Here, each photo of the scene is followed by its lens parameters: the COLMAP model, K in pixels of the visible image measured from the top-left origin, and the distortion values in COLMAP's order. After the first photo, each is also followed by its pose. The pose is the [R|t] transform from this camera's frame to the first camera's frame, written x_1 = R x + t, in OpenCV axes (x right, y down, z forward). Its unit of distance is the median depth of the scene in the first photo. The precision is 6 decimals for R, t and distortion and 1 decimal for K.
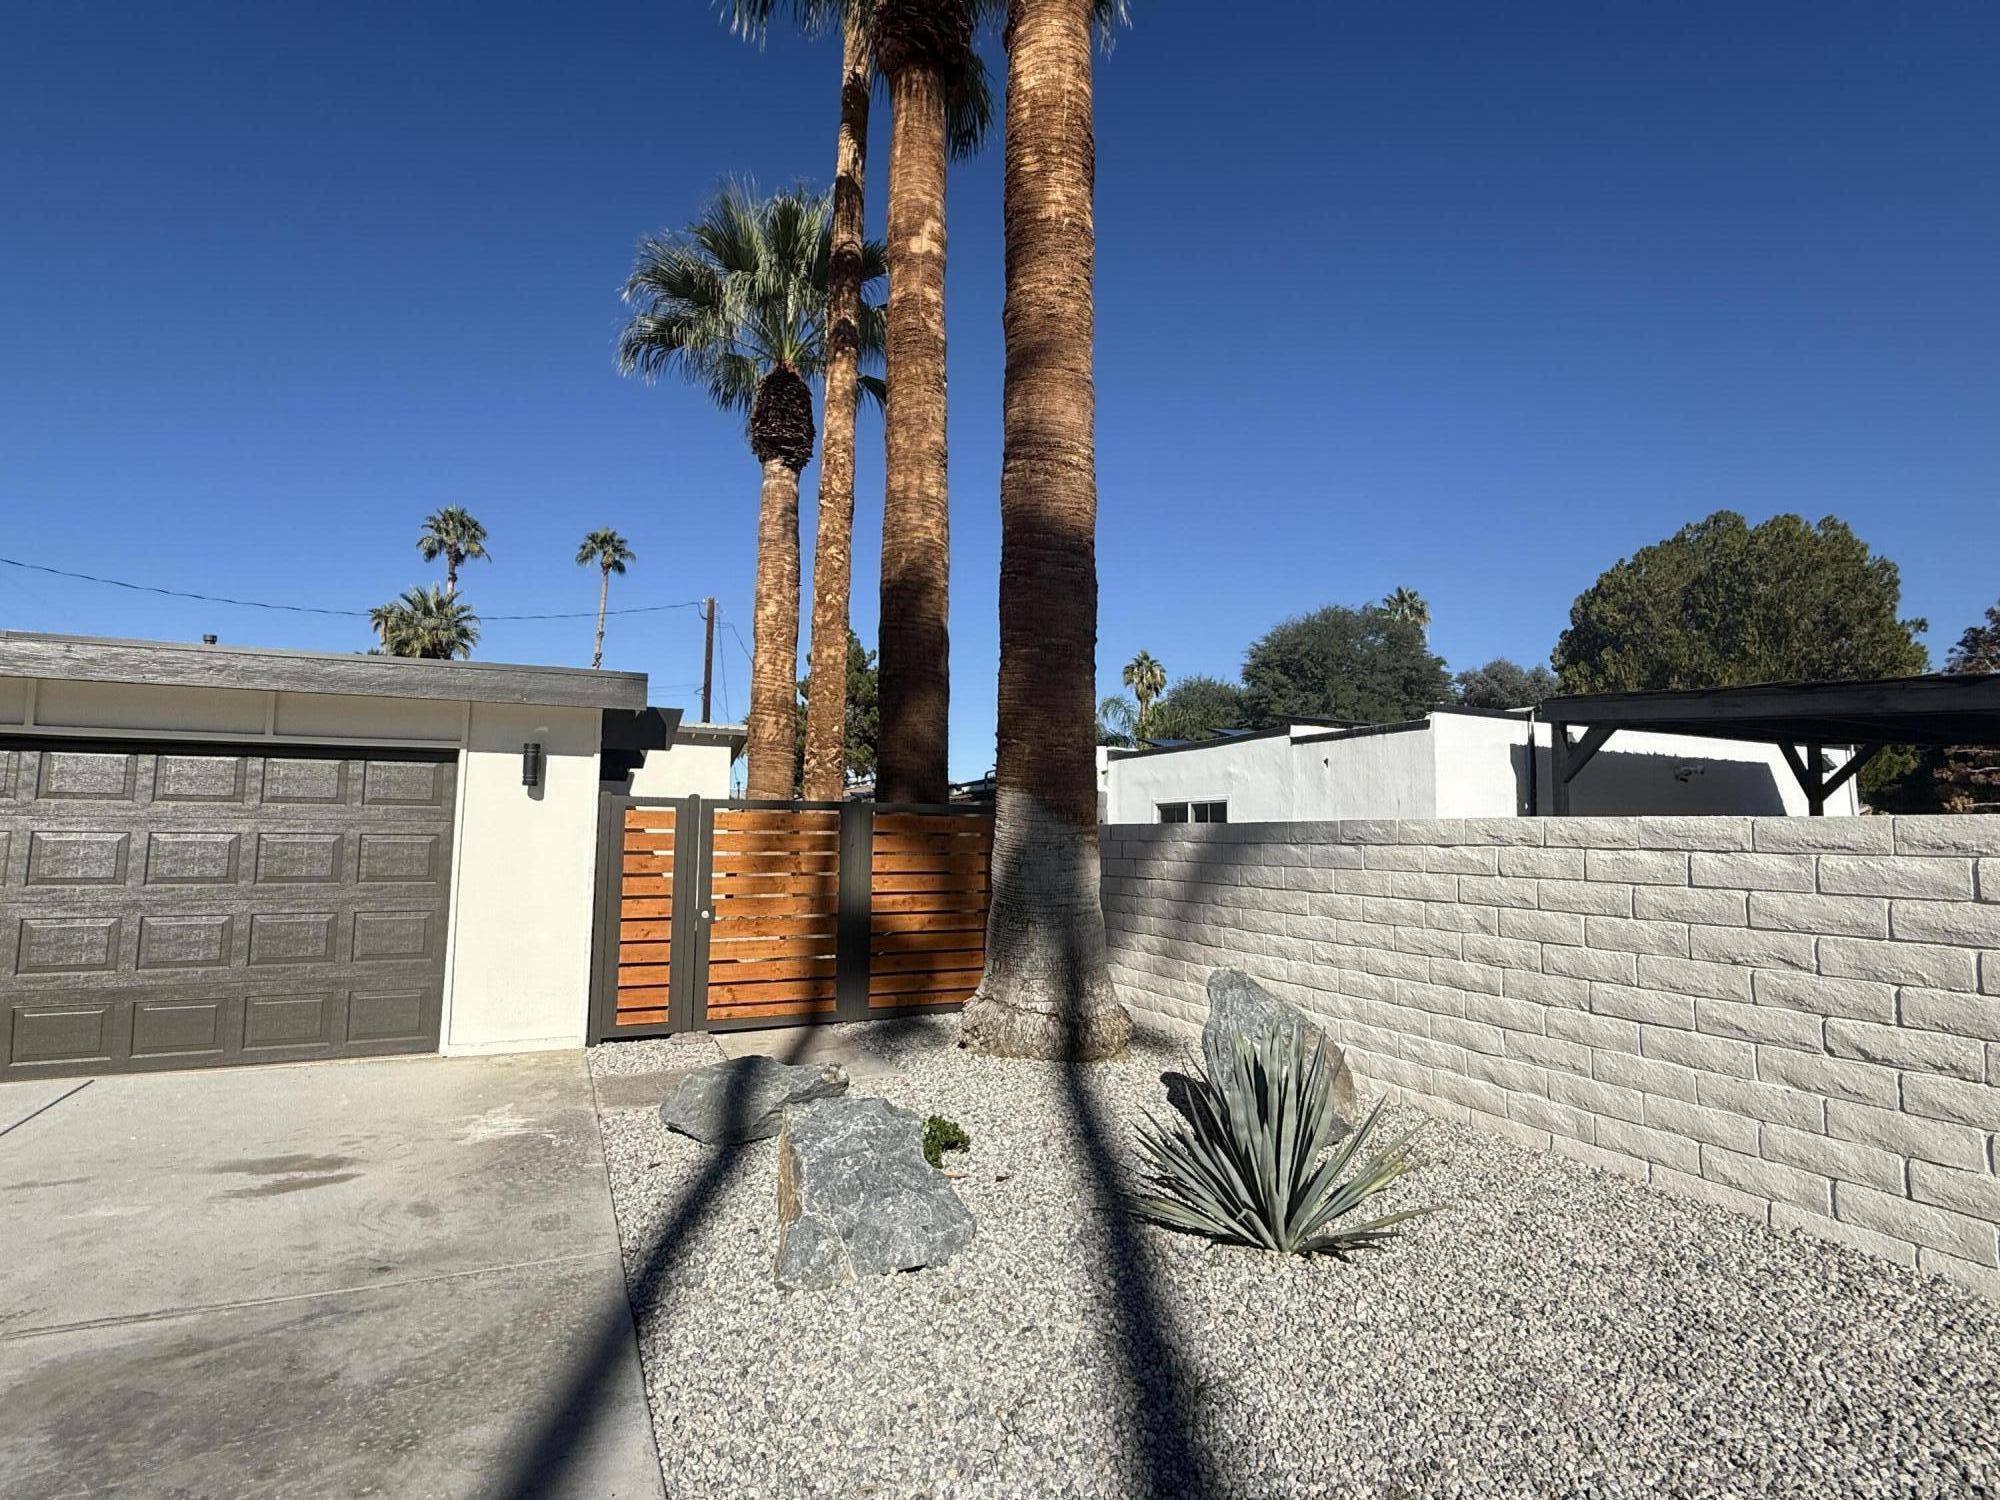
lens RADIAL K [[1000.1, 0, 1000.0], [0, 1000.1, 750.0], [0, 0, 1]] dist [0.000374, 0.000860]
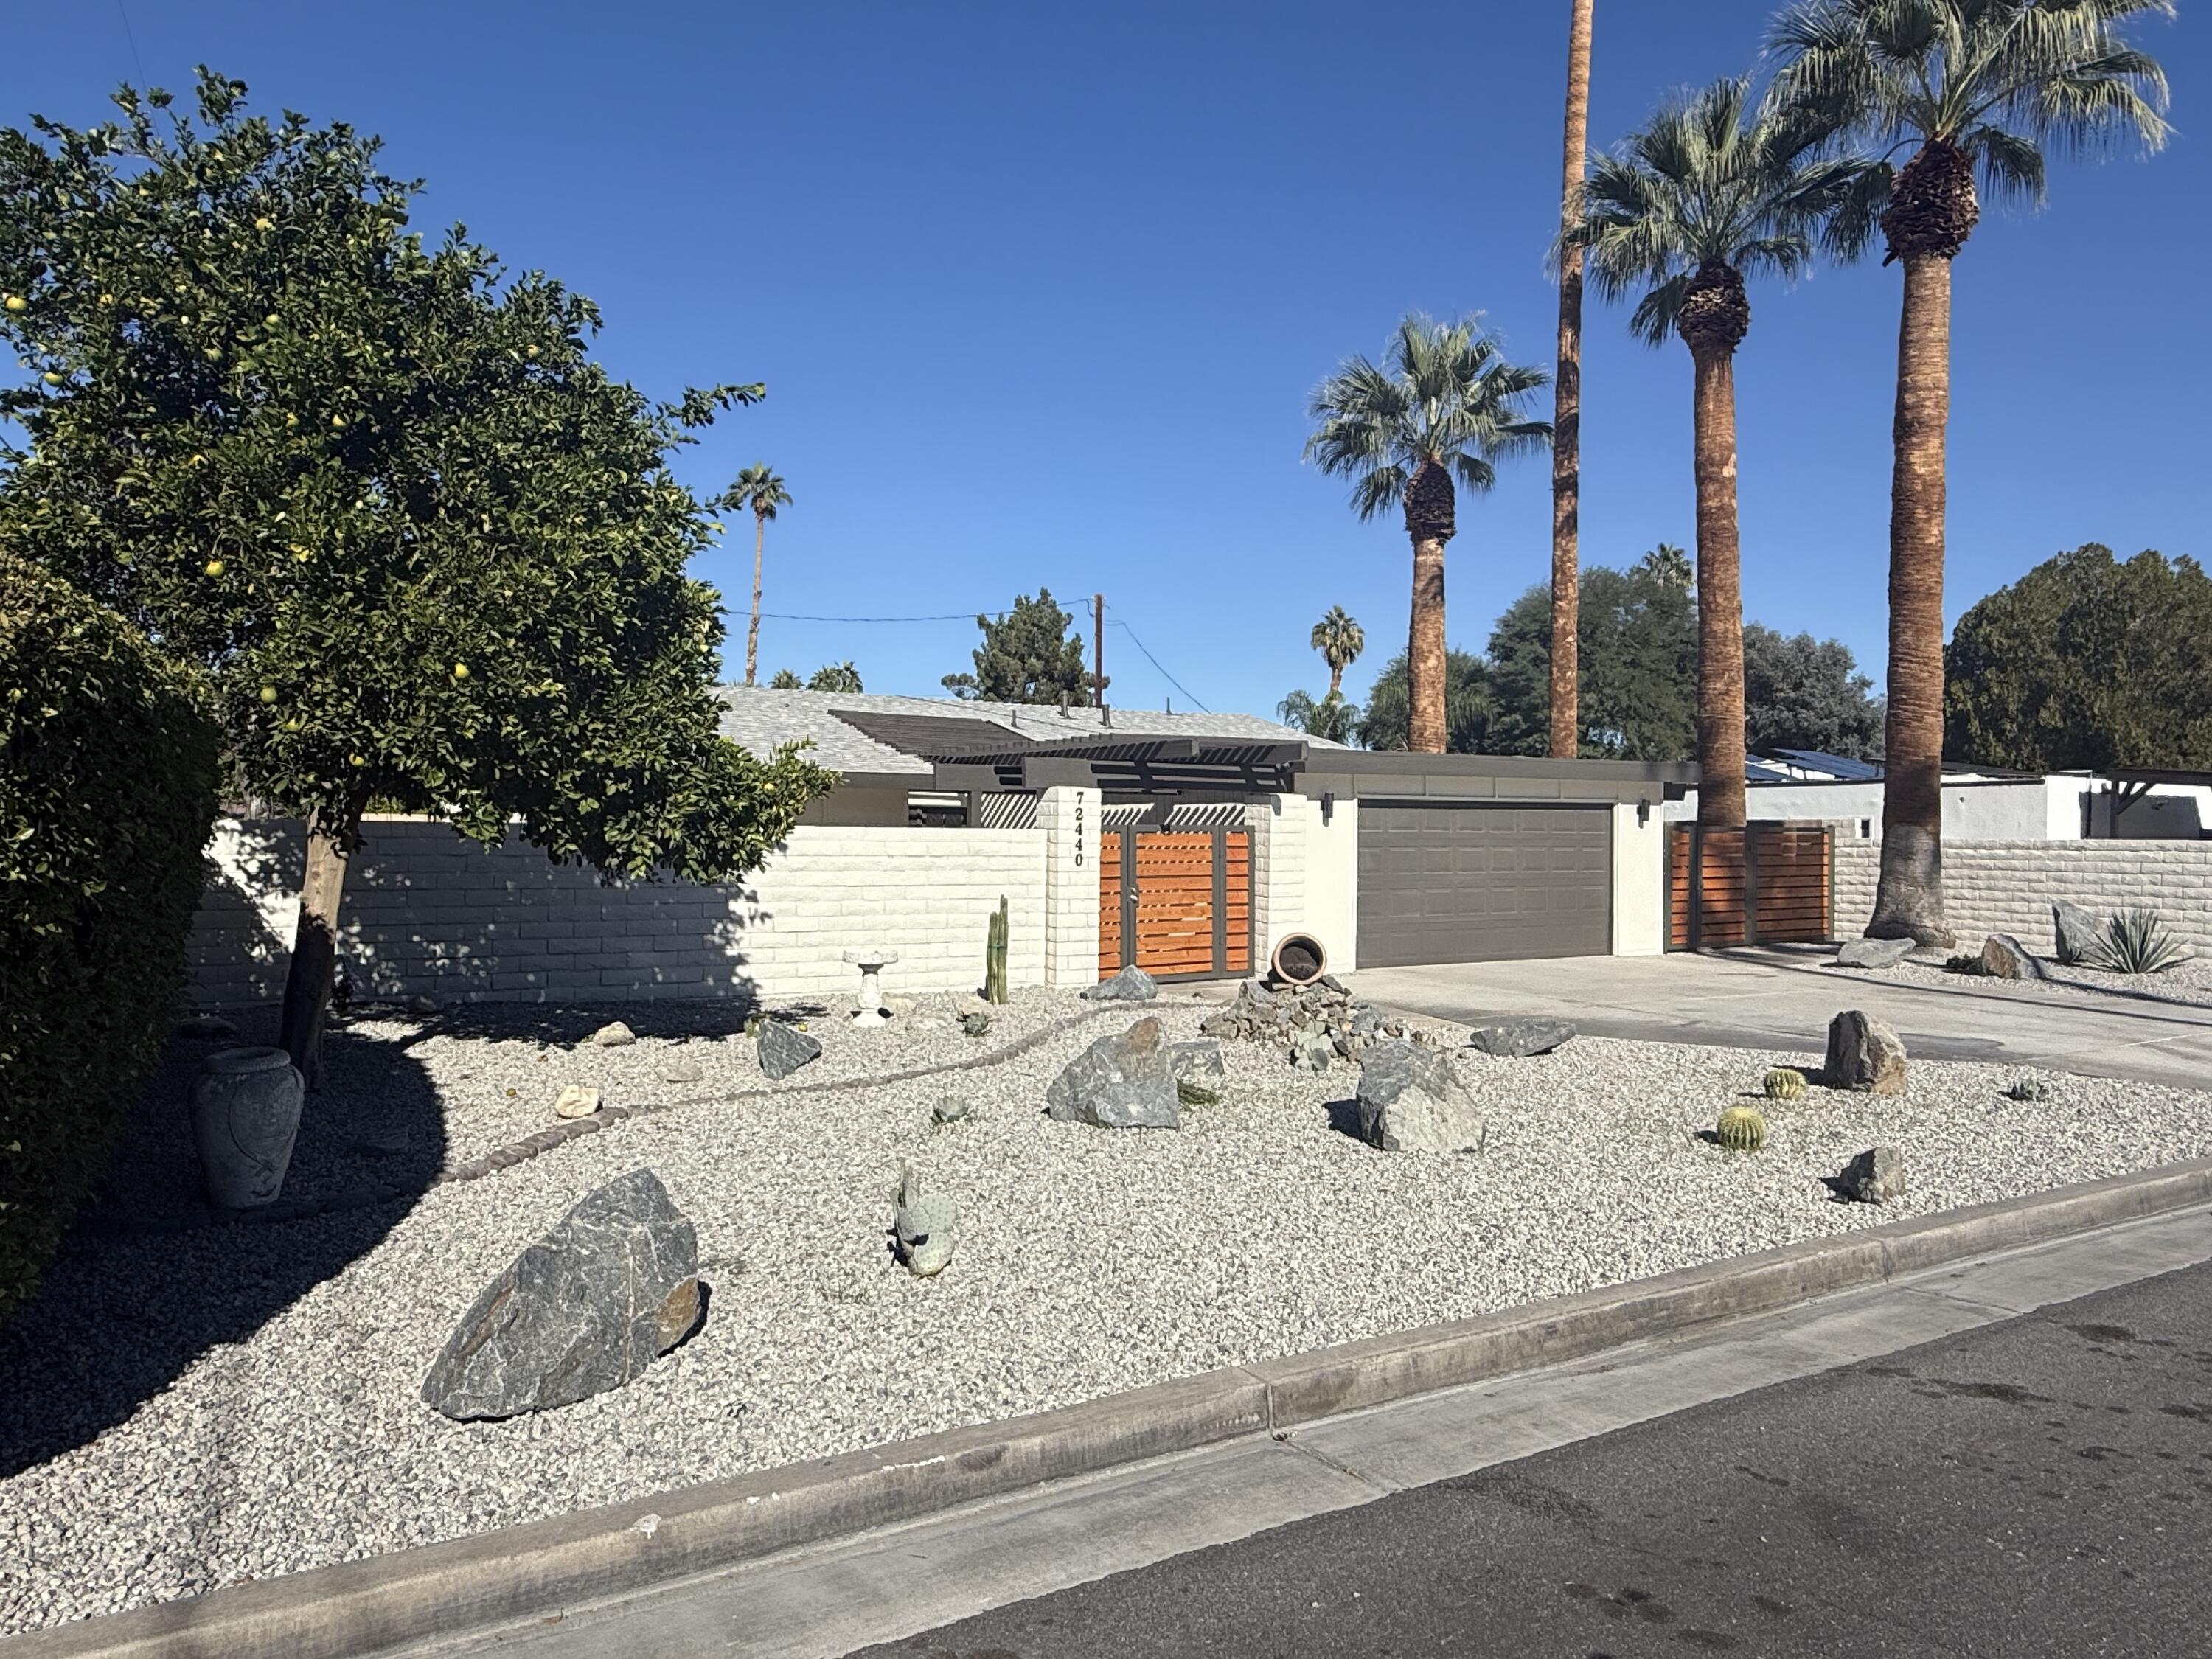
lens RADIAL K [[1402.9, 0, 1096.8], [0, 1402.9, 835.4], [0, 0, 1]] dist [-0.000321, -0.000941]
pose [[0.995915, -0.004494, 0.090184, -0.555170], [-0.003762, 0.995829, 0.091165, -0.056921], [-0.090218, -0.091131, 0.991744, -0.504523]]
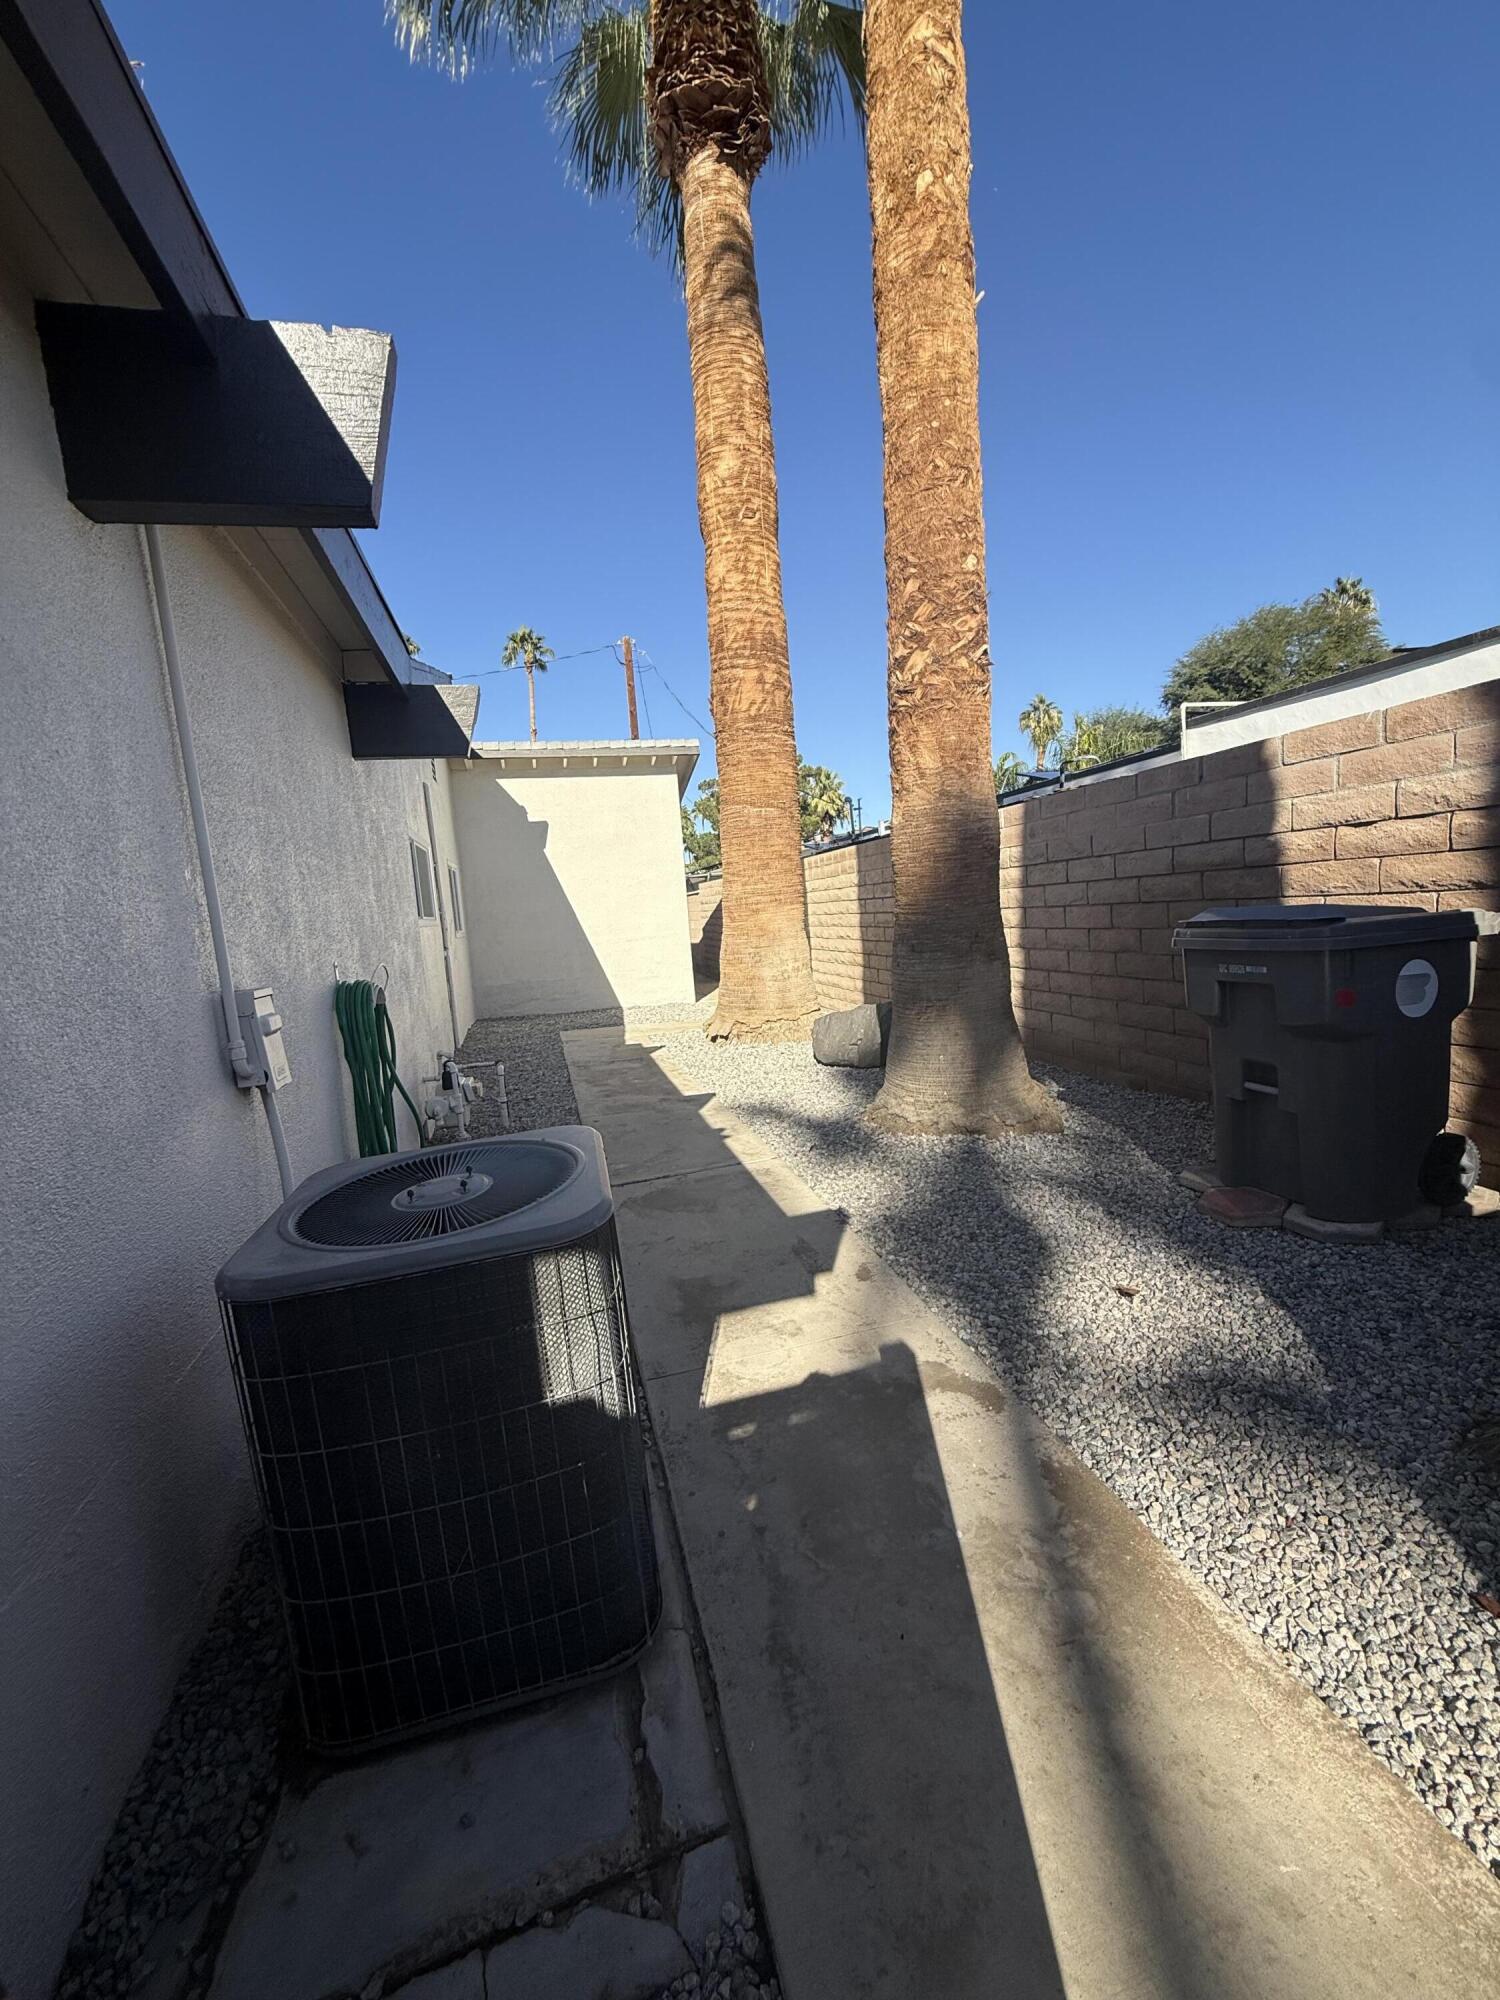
lens RADIAL K [[797.1, 0, 753.9], [0, 797.1, 993.2], [0, 0, 1]] dist [0.000768, 0.000040]
pose [[0.983971, -0.070800, -0.163675, -0.112555], [0.102495, 0.975600, 0.194162, 0.038701], [0.145934, -0.207826, 0.967219, 0.358670]]
